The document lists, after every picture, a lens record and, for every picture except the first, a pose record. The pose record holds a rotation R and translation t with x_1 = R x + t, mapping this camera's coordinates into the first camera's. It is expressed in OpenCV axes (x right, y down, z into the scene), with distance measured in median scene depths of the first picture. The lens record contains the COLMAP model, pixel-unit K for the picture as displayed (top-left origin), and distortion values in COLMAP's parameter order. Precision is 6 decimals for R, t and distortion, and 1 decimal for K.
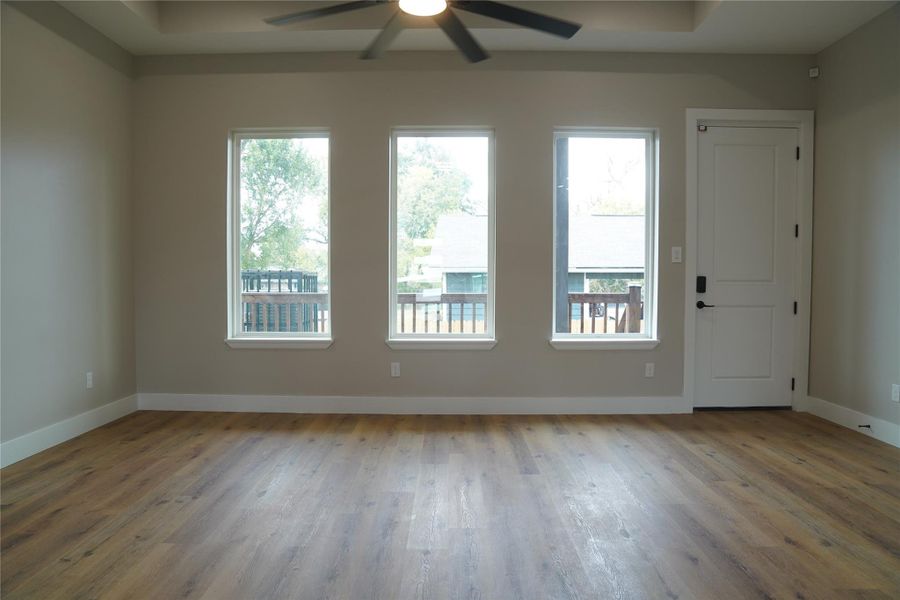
lens RADIAL K [[626.8, 0, 455.5], [0, 626.8, 302.5], [0, 0, 1]] dist [-0.126527, 0.084305]
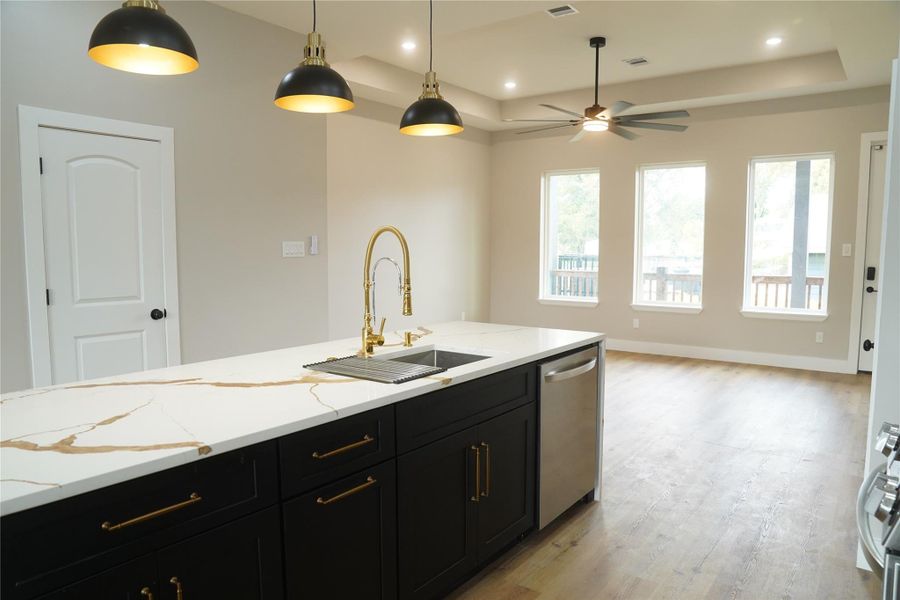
lens RADIAL K [[626.8, 0, 450.4], [0, 626.8, 306.4], [0, 0, 1]] dist [-0.126527, 0.084305]
pose [[0.801658, 0.055735, -0.595179, 0.444920], [-0.027648, 0.998035, 0.056221, -0.007692], [0.597143, -0.028615, 0.801624, -0.495129]]
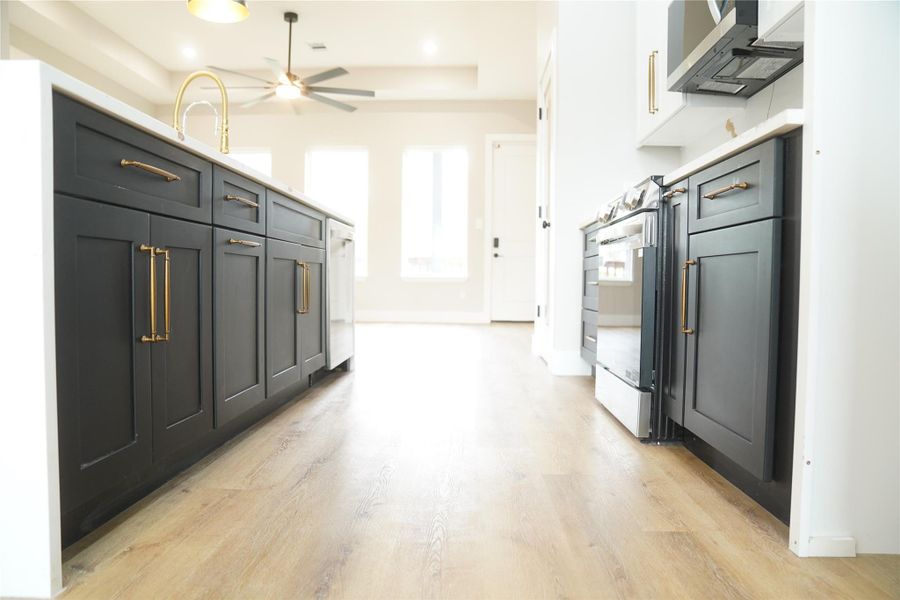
lens RADIAL K [[626.8, 0, 458.8], [0, 626.8, 297.7], [0, 0, 1]] dist [-0.126527, 0.084305]
pose [[0.999722, 0.007138, -0.022491, 0.340025], [-0.007703, 0.999655, -0.025113, 0.155111], [0.022304, 0.025279, 0.999432, -0.626358]]
